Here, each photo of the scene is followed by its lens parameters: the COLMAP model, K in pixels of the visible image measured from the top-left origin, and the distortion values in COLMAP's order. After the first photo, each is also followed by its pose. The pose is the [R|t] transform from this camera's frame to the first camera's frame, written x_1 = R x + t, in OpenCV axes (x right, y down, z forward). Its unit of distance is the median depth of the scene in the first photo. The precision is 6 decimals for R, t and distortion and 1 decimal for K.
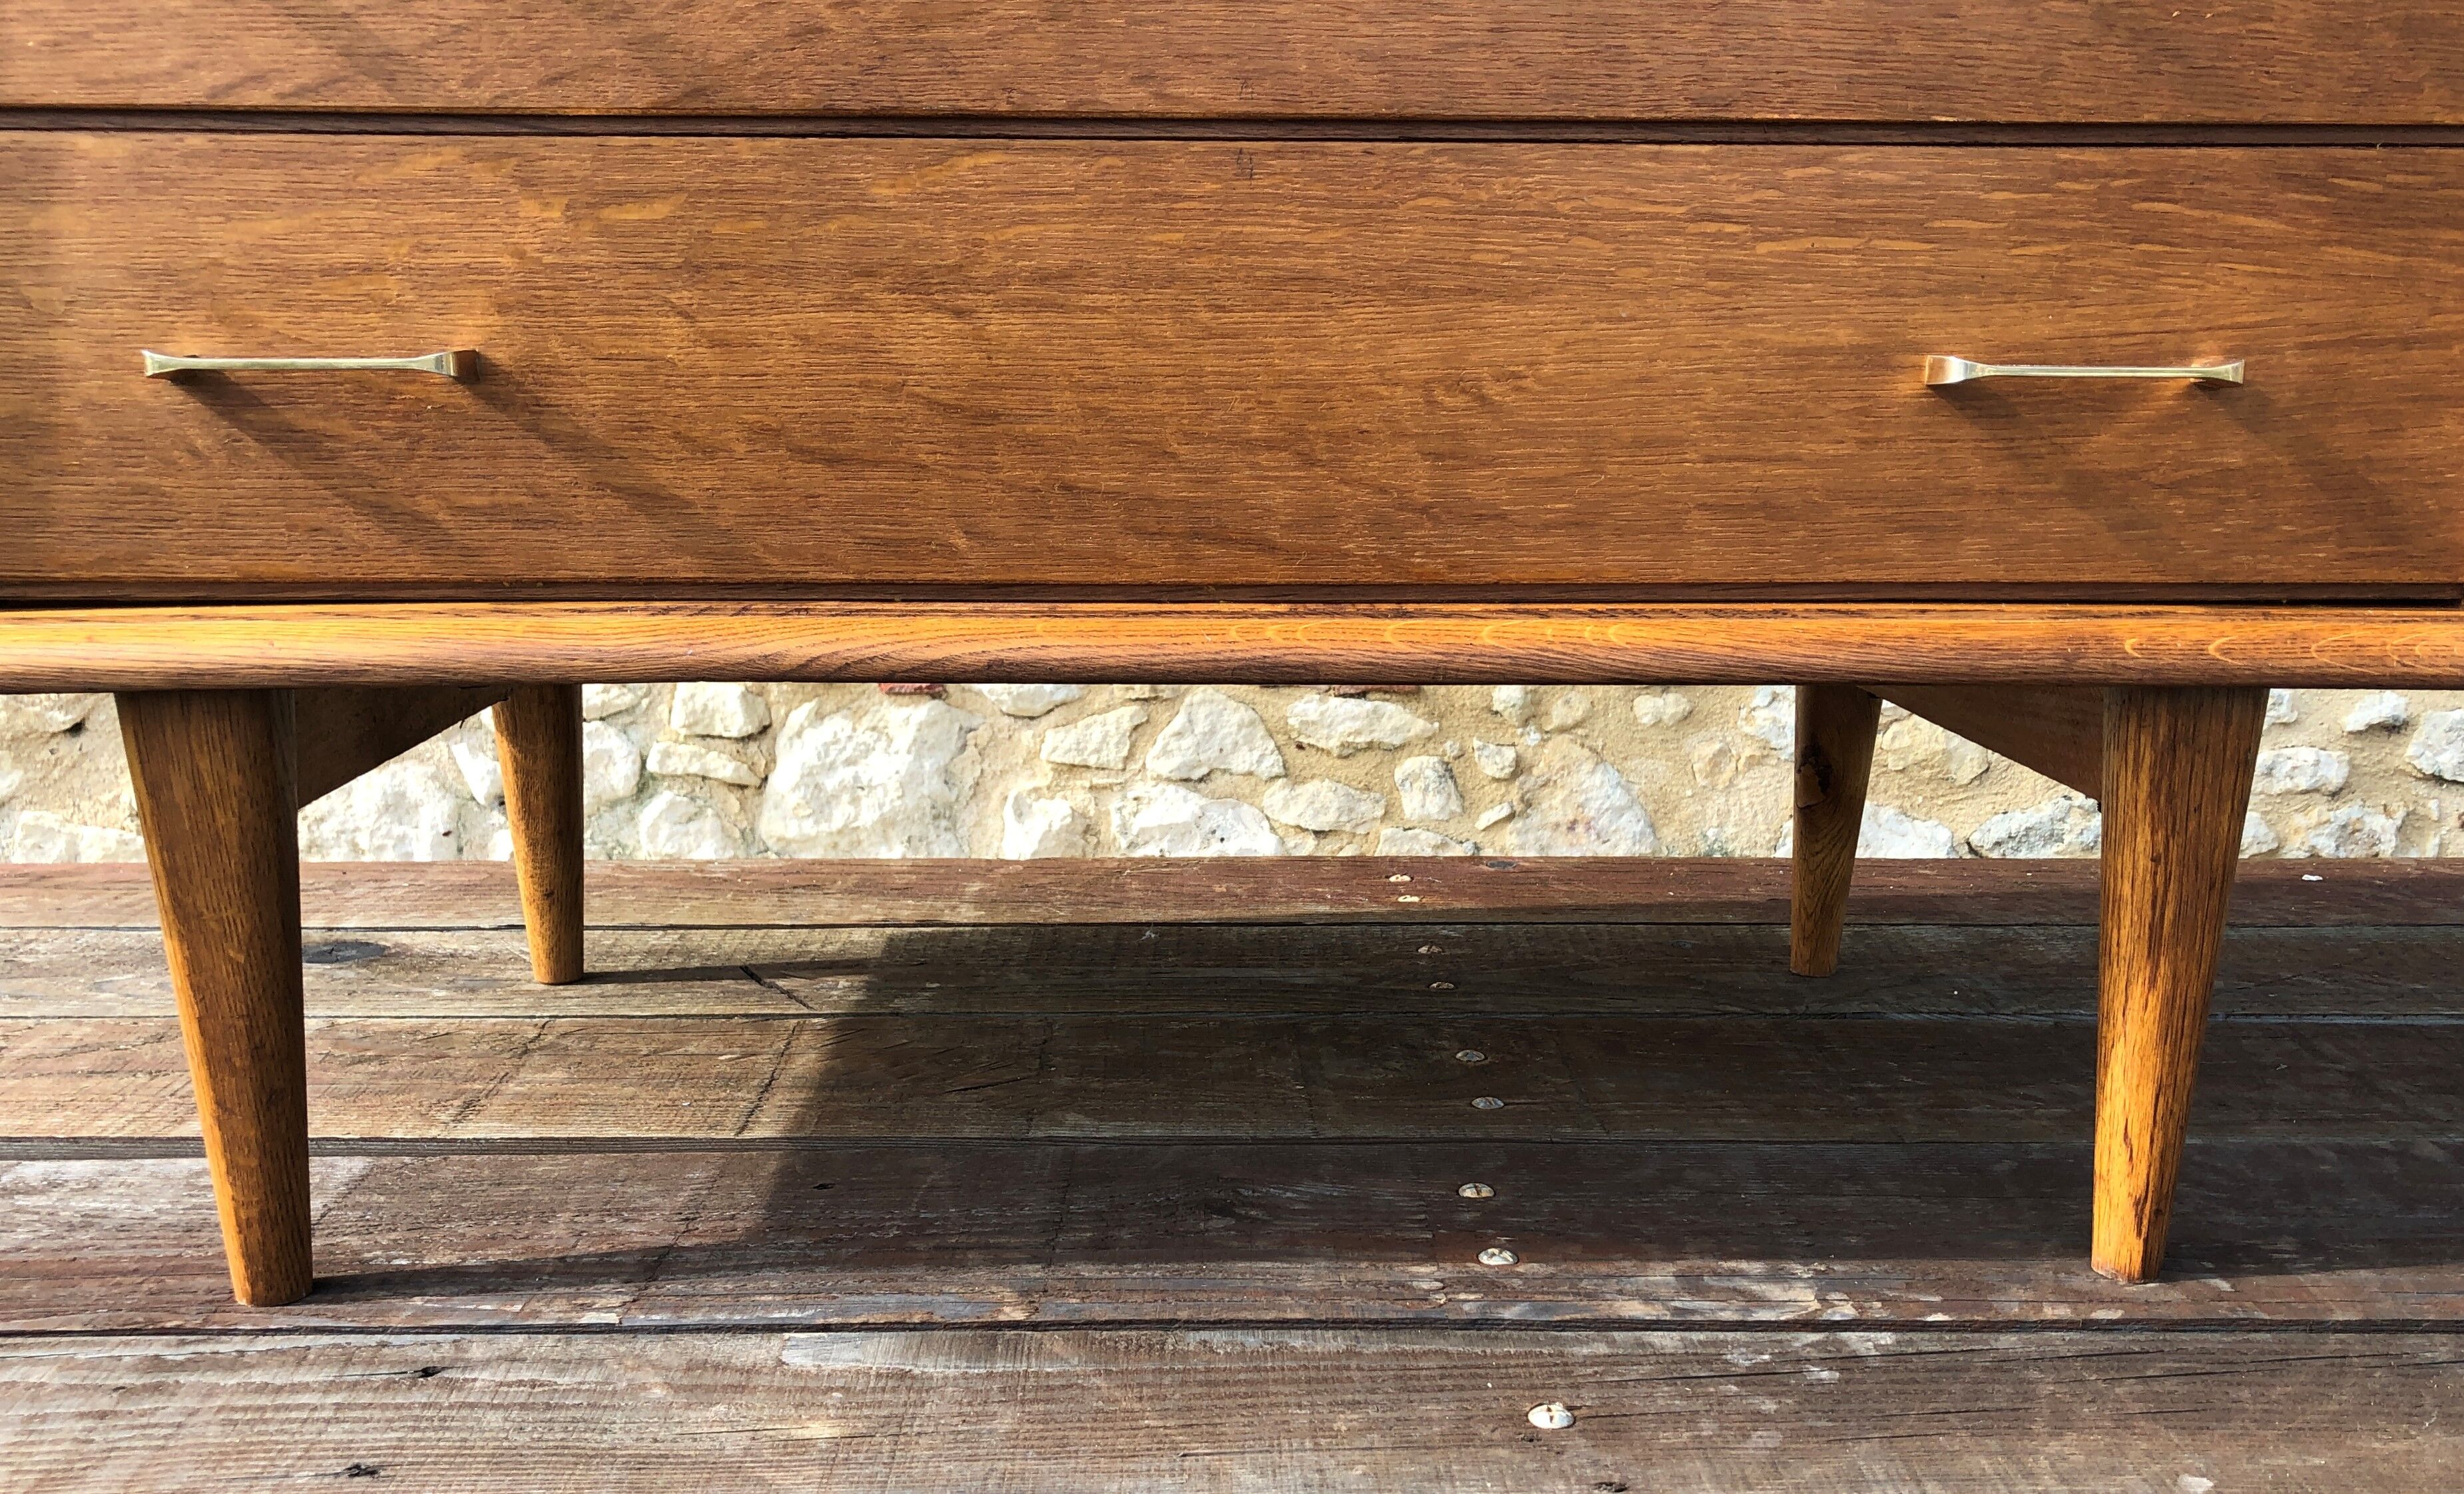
lens RADIAL K [[2173.0, 0, 1249.4], [0, 2173.0, 867.1], [0, 0, 1]] dist [0.024841, -0.039340]
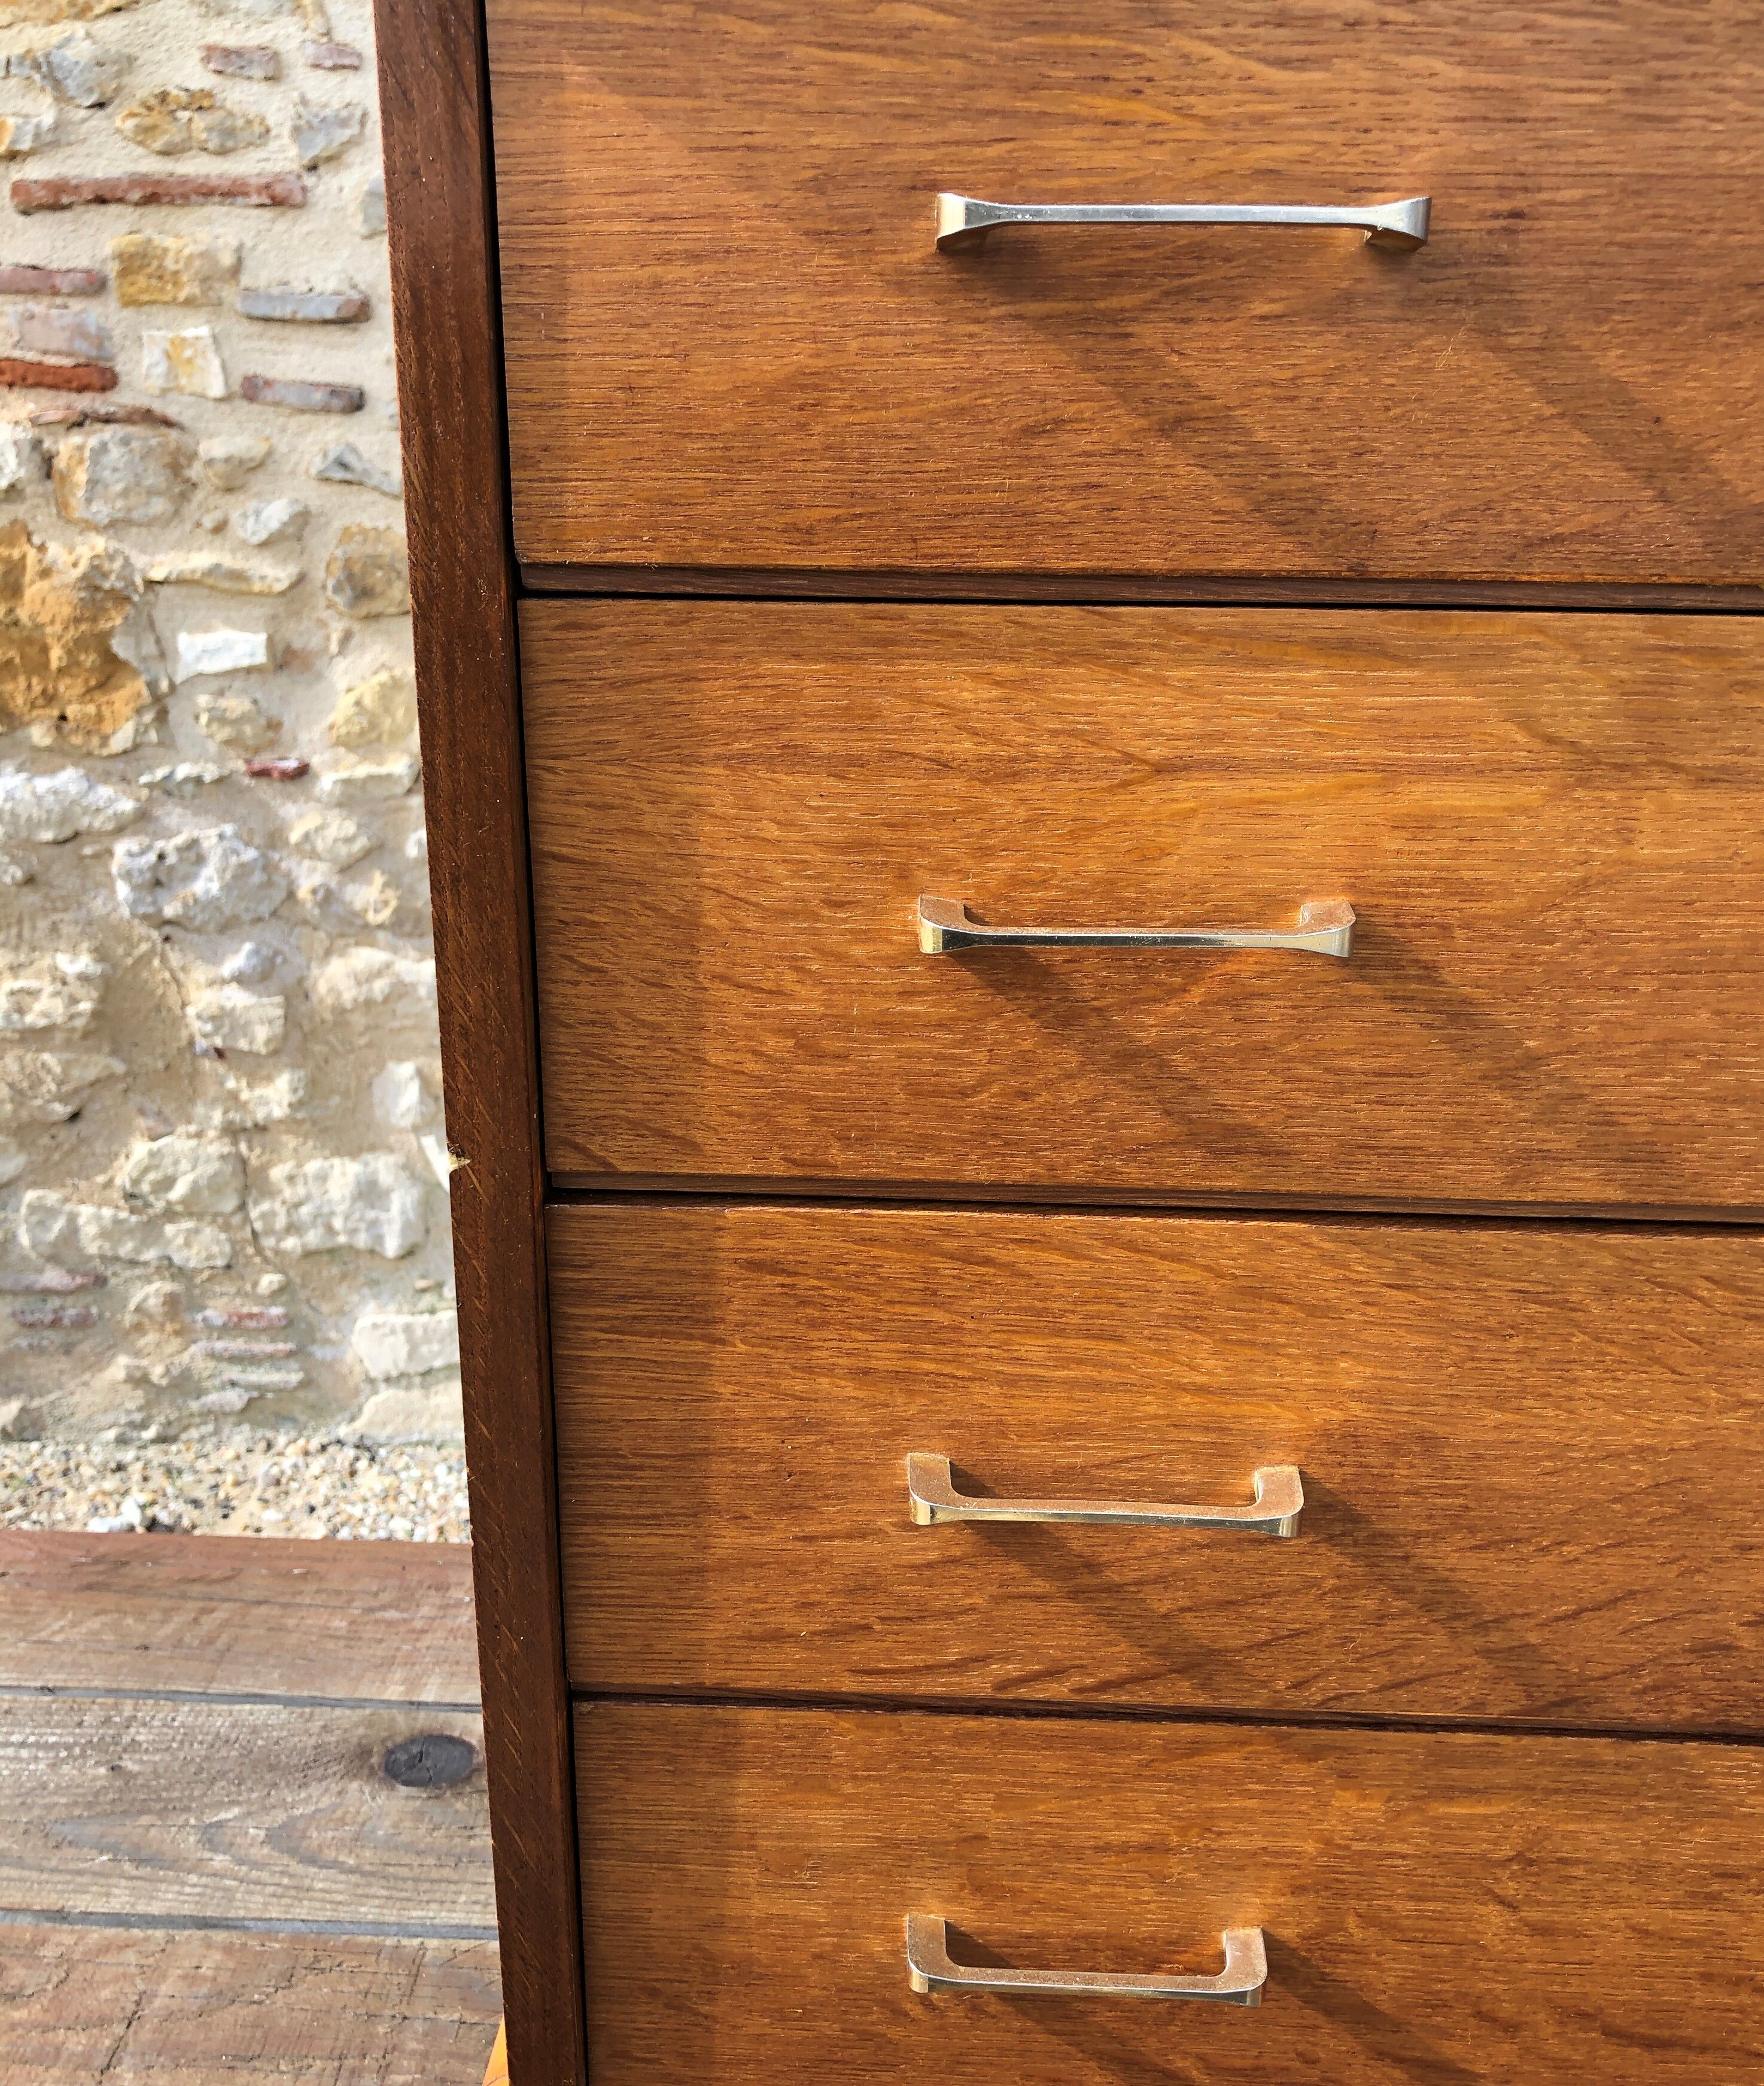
lens RADIAL K [[1976.3, 0, 900.9], [0, 1976.3, 1061.5], [0, 0, 1]] dist [0.006495, 0.000000]
pose [[0.997879, 0.025180, -0.060033, -0.177721], [-0.019402, 0.995292, 0.094961, -0.438997], [0.062142, -0.093595, 0.993669, 0.152829]]
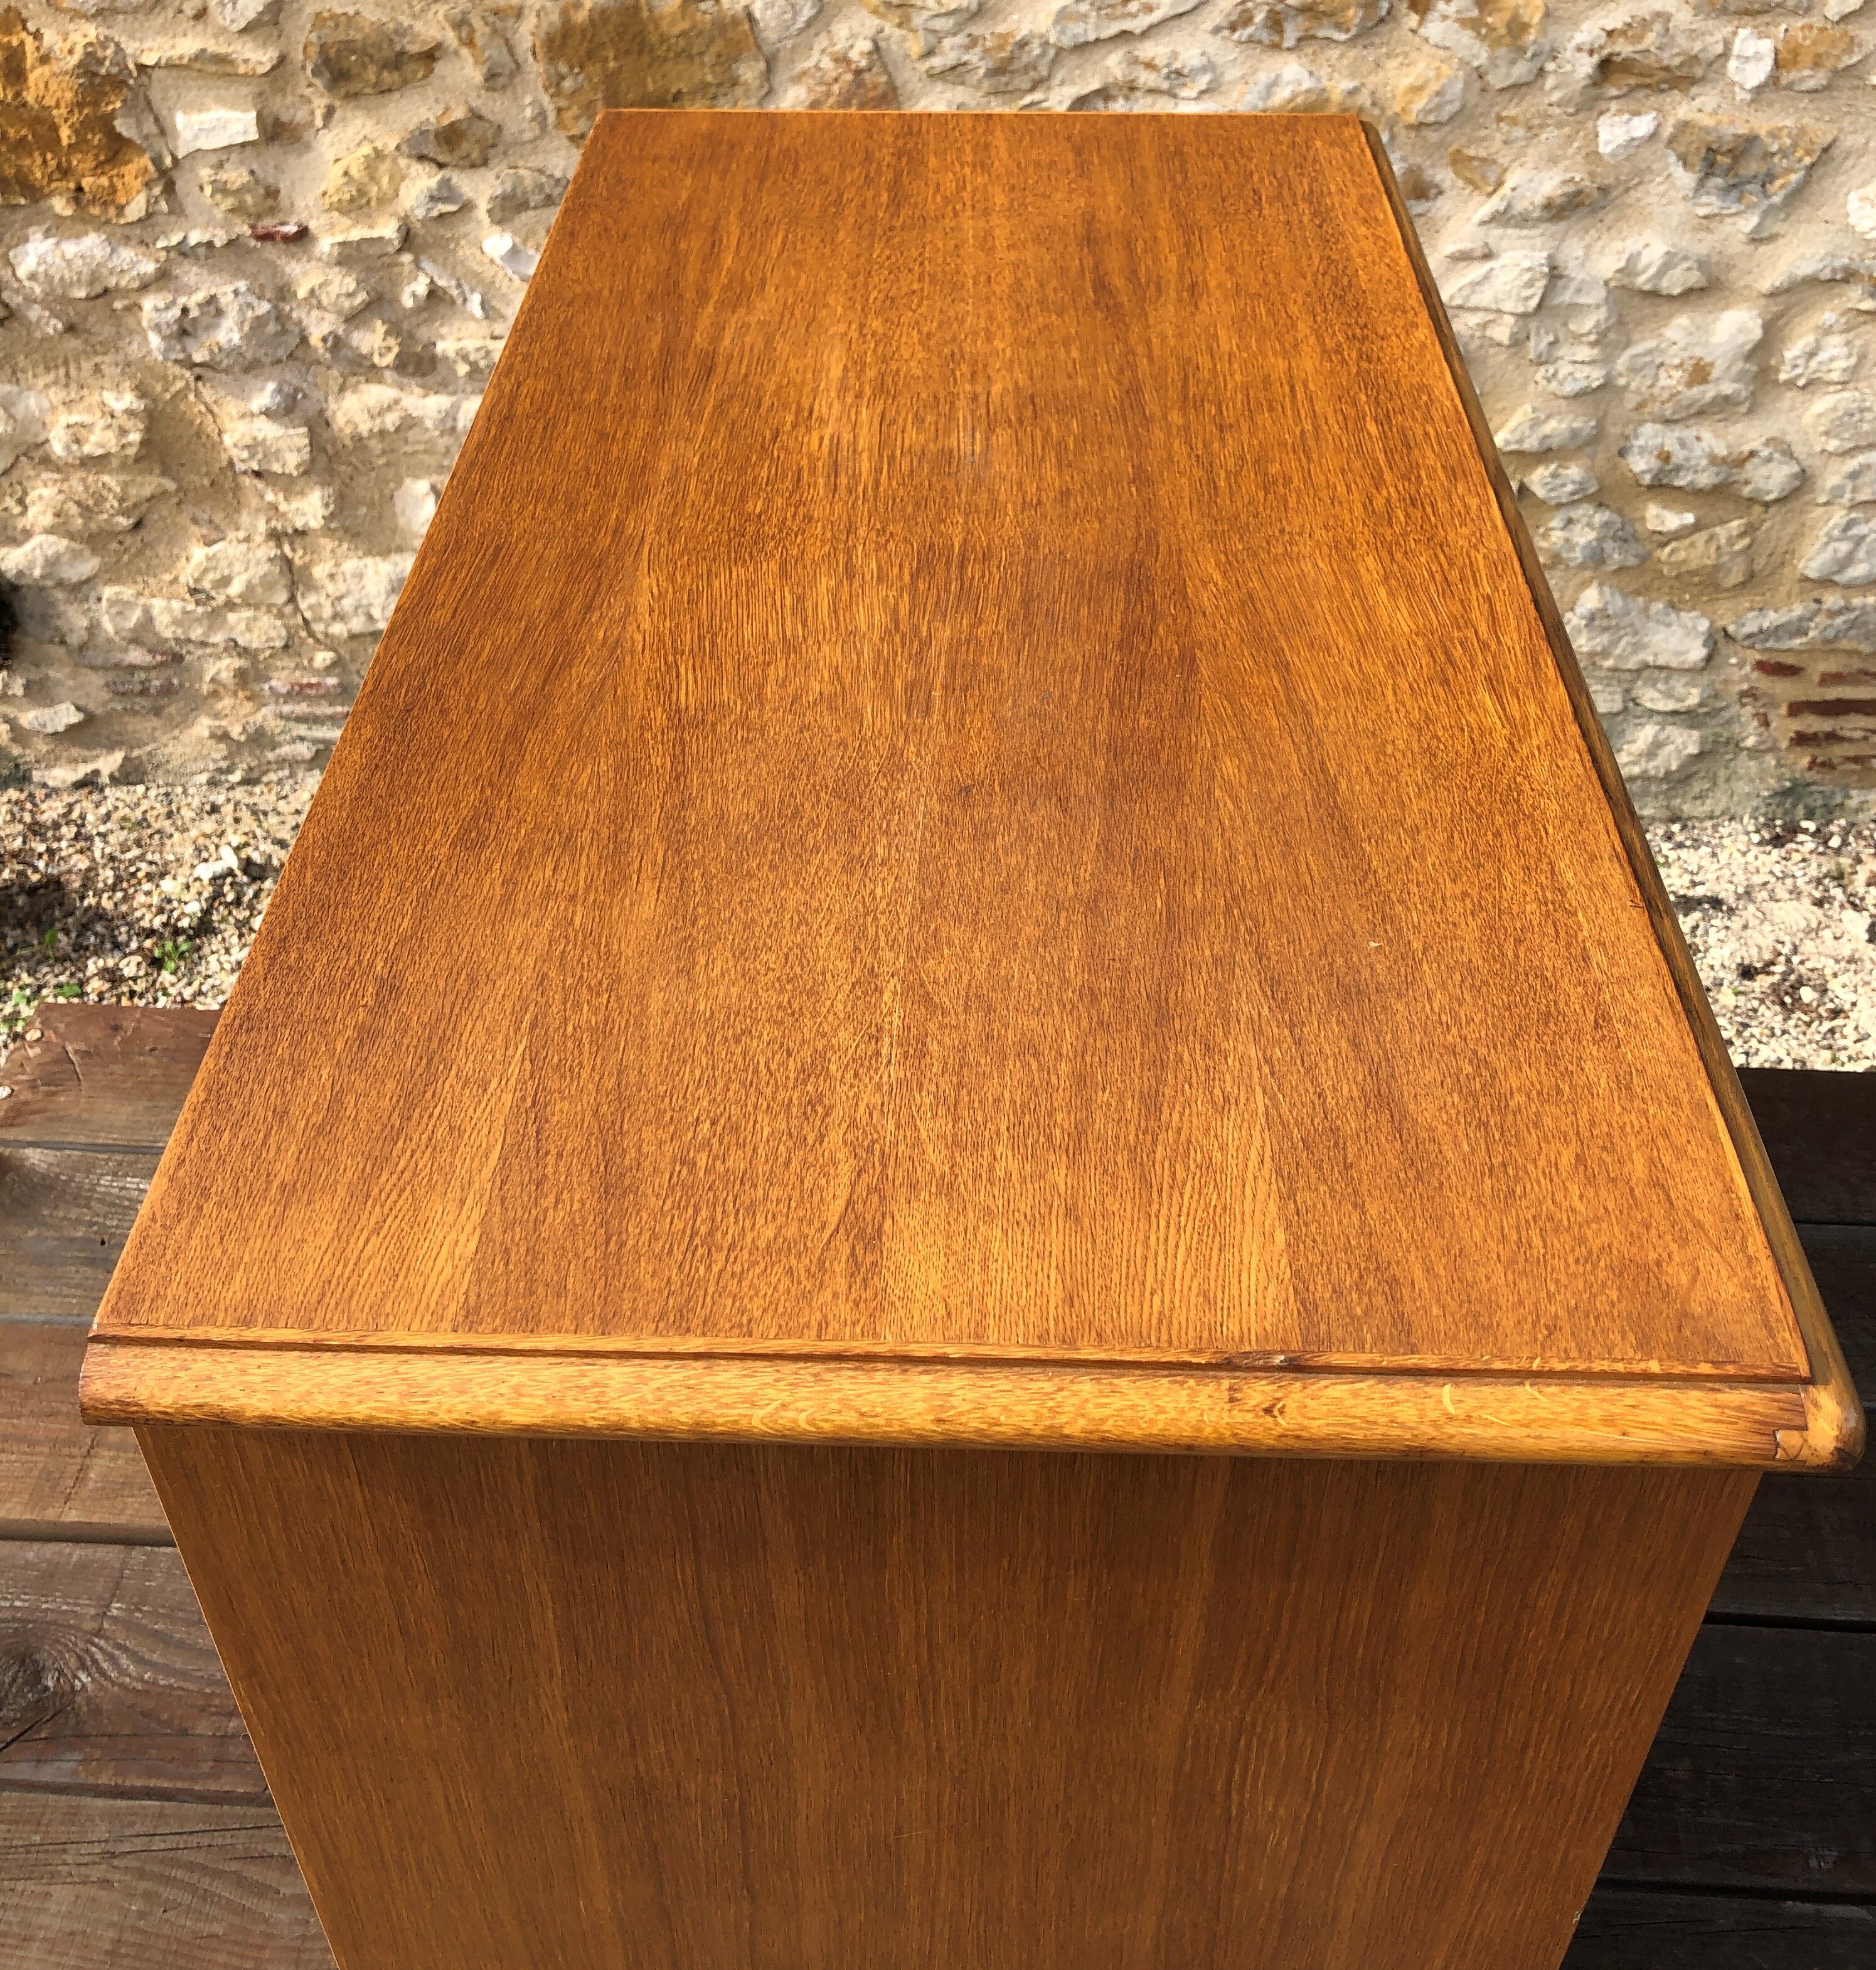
lens RADIAL K [[2049.0, 0, 944.3], [0, 2049.0, 794.1], [0, 0, 1]] dist [-0.003249, 0.000000]
pose [[0.996793, 0.039372, -0.069663, -0.011017], [-0.007203, 0.911191, 0.411922, -0.923352], [0.079695, -0.410099, 0.908552, -0.139590]]
